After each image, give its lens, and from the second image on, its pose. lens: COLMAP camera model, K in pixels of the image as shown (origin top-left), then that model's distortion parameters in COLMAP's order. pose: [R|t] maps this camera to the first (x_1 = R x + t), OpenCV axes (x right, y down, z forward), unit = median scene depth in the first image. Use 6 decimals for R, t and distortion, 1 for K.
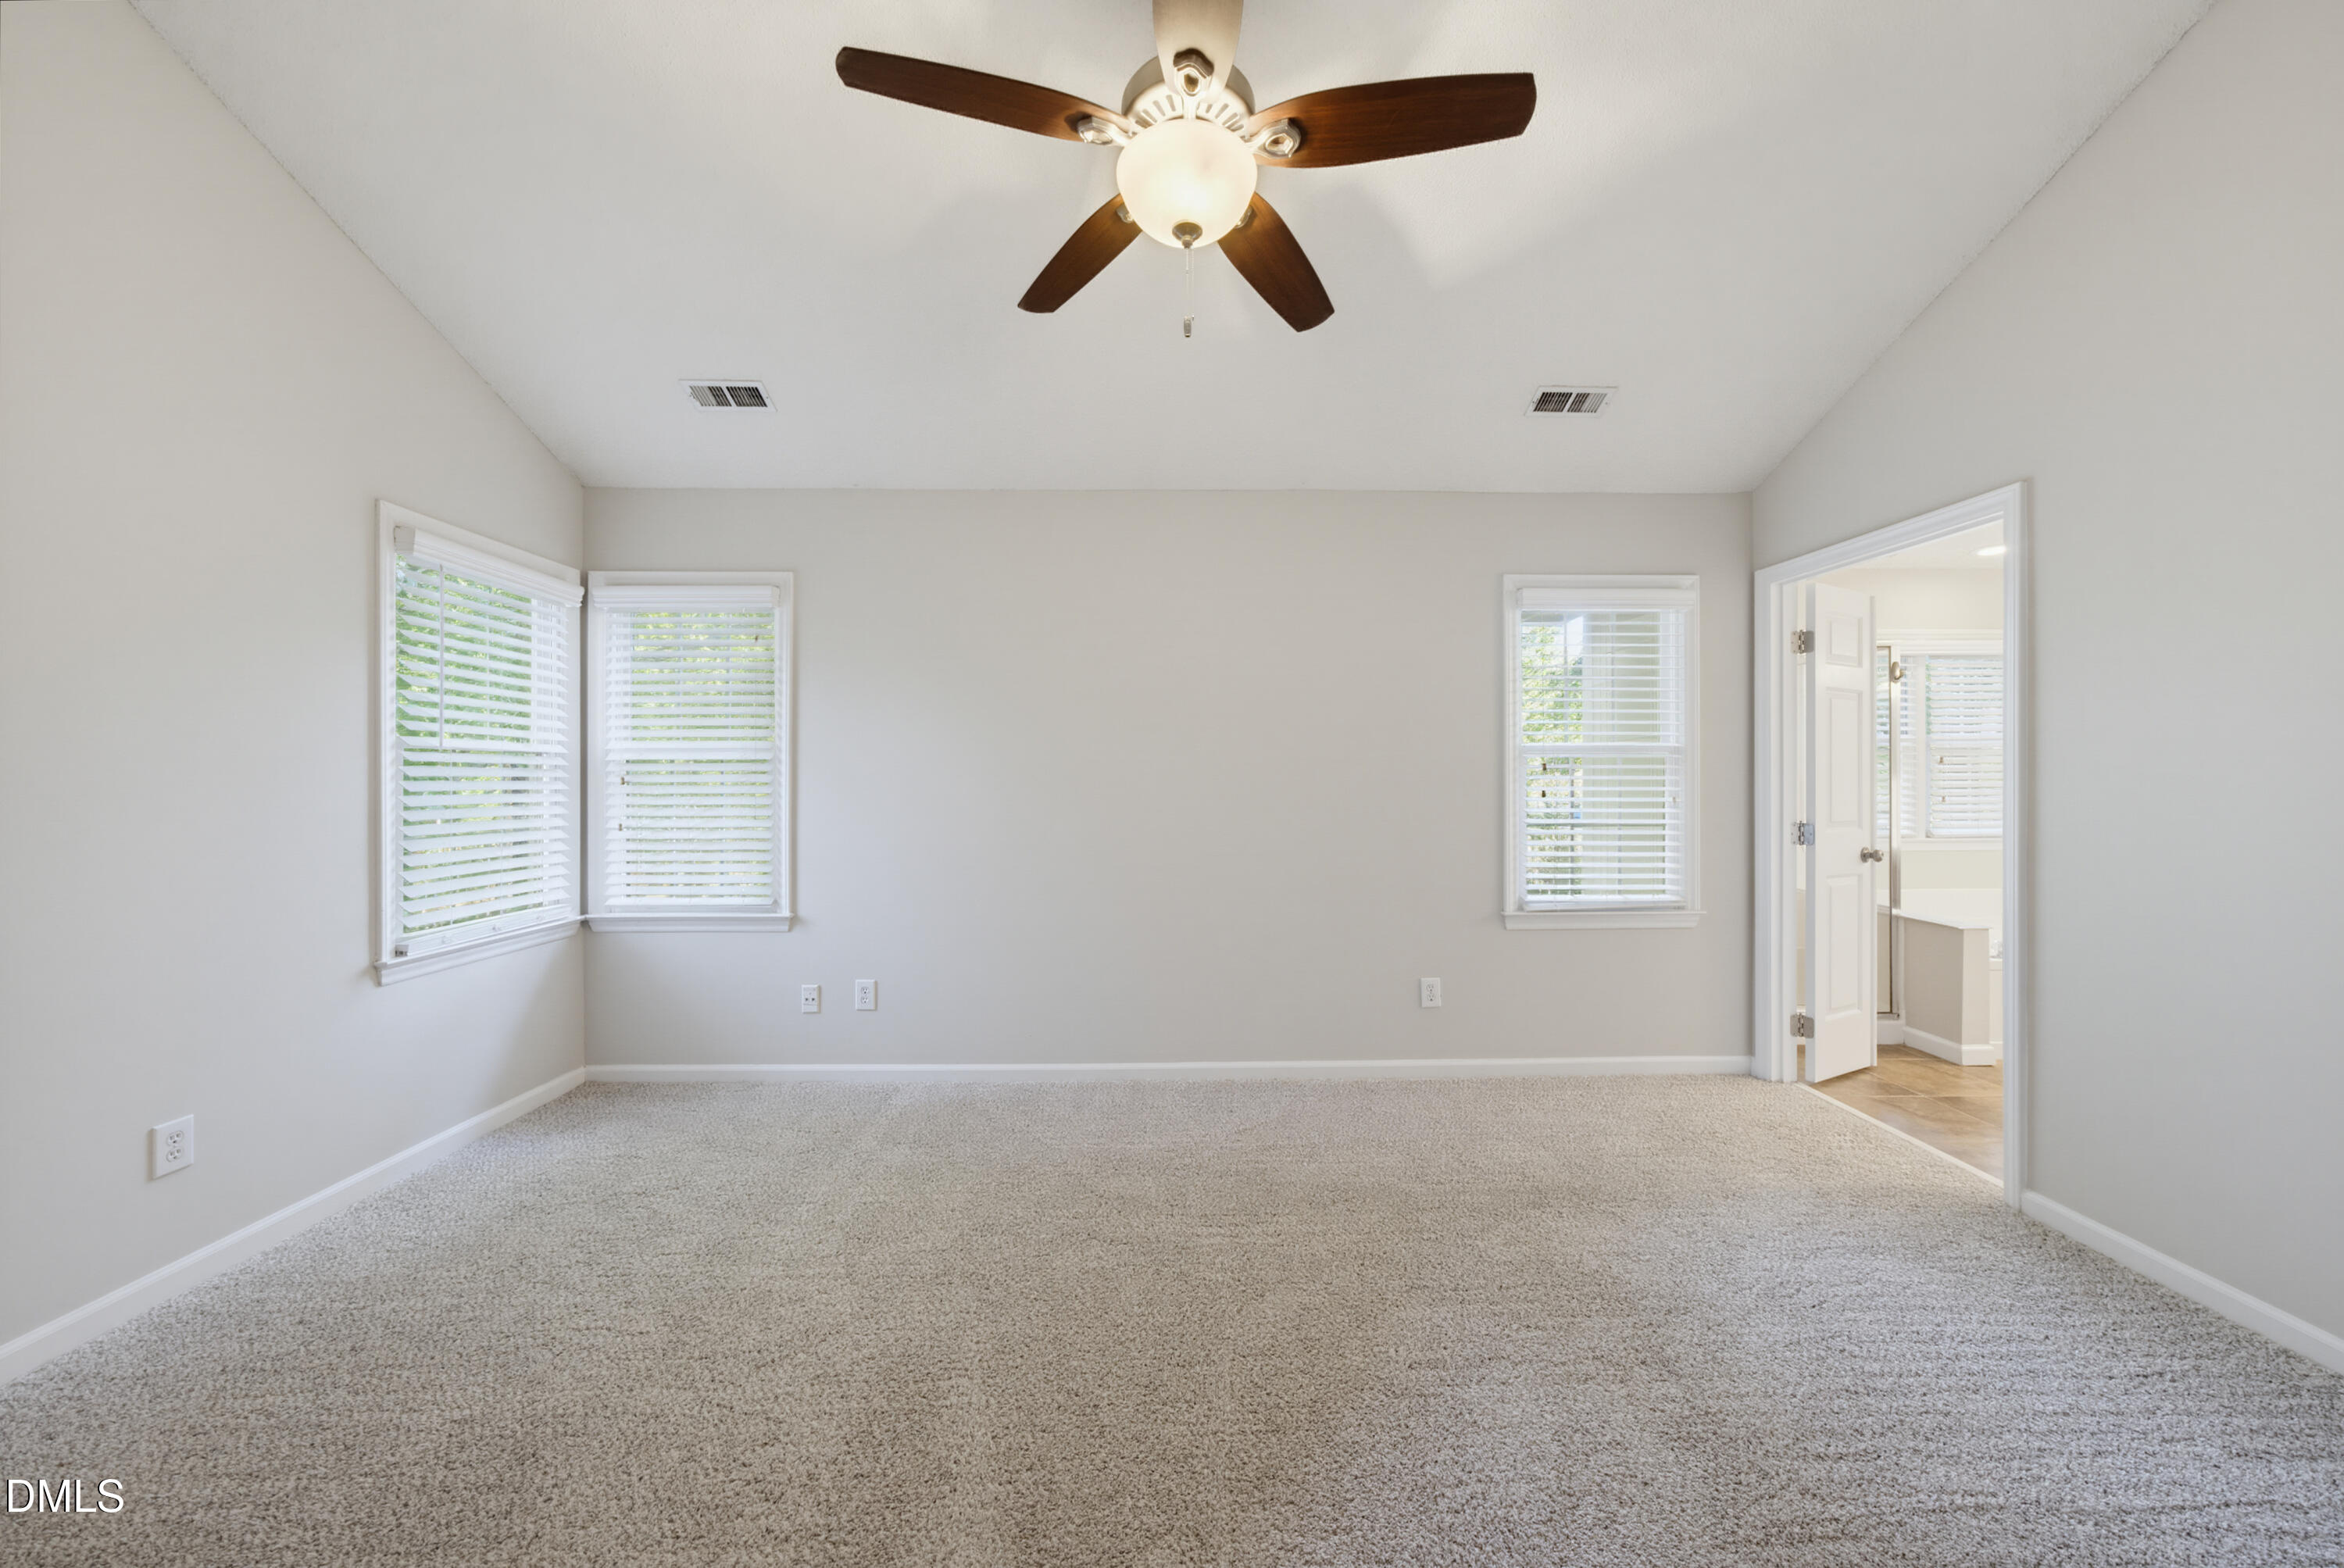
lens RADIAL K [[796.5, 0, 1170.4], [0, 796.5, 778.7], [0, 0, 1]] dist [-0.007557, 0.000651]
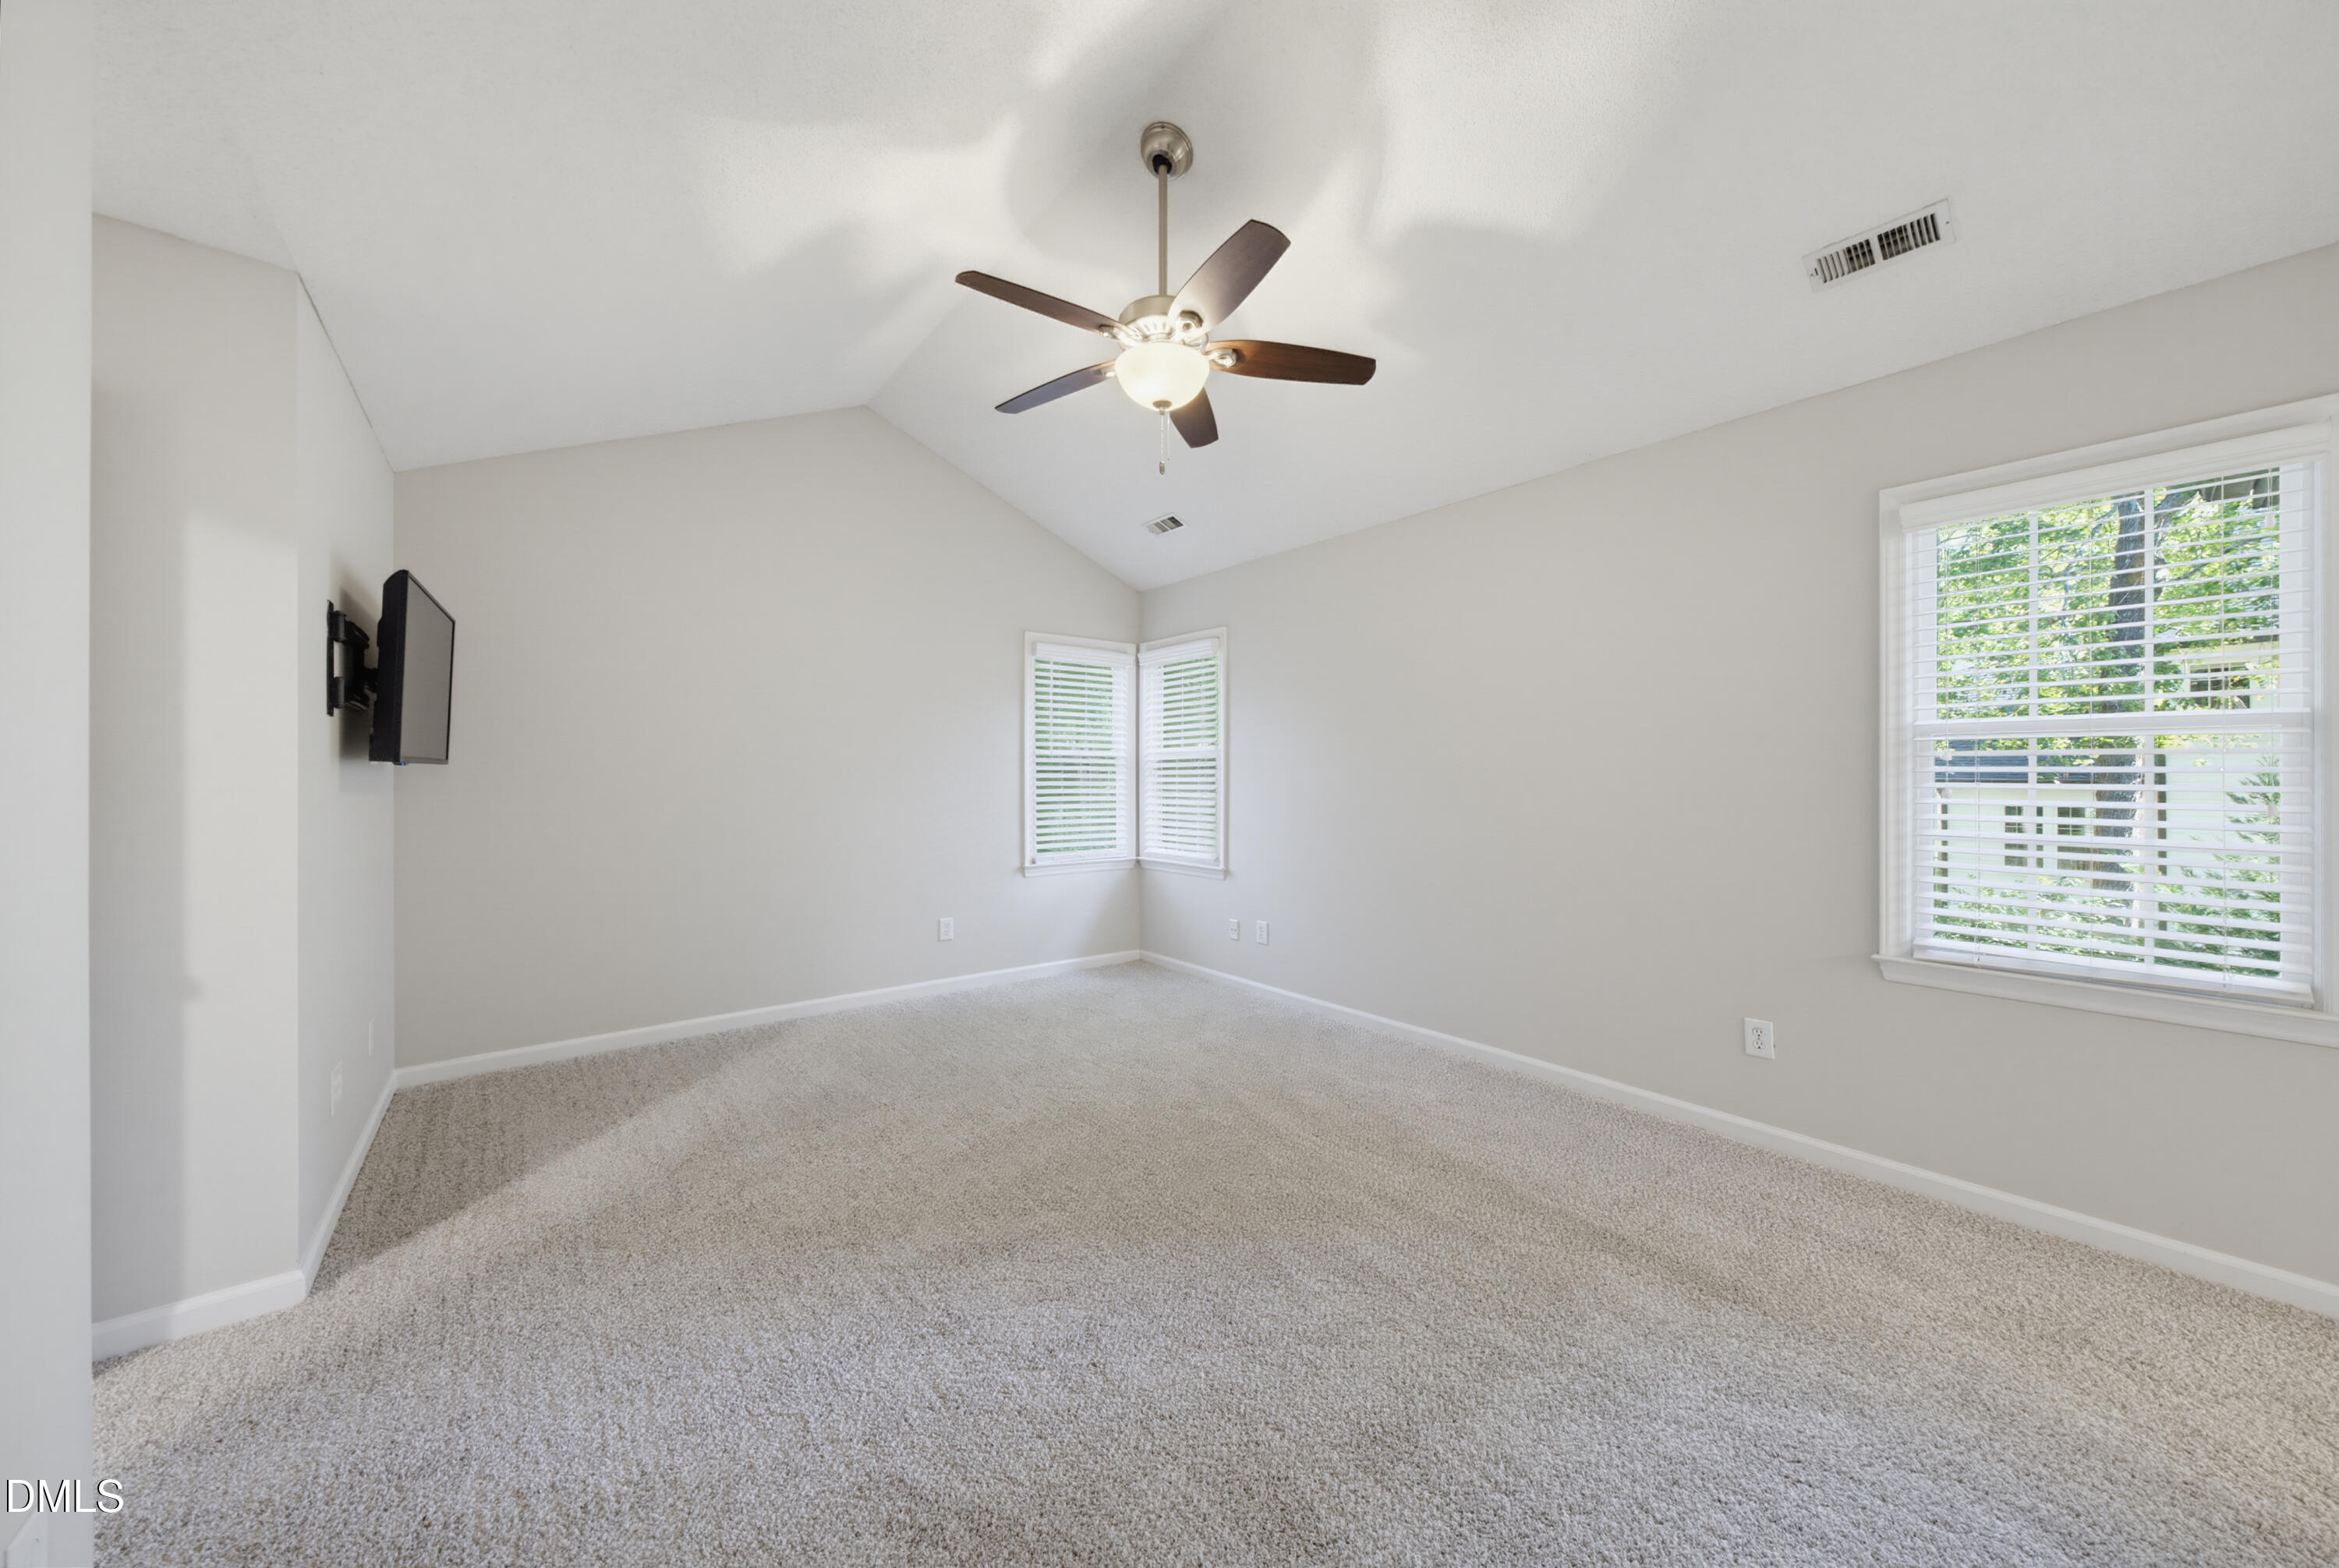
lens RADIAL K [[794.9, 0, 1170.0], [0, 794.9, 778.5], [0, 0, 1]] dist [-0.007557, 0.000651]
pose [[0.621041, 0.005541, -0.783759, 0.586491], [-0.001004, 0.999980, 0.006275, 0.001907], [0.783778, -0.003110, 0.621034, 0.040541]]
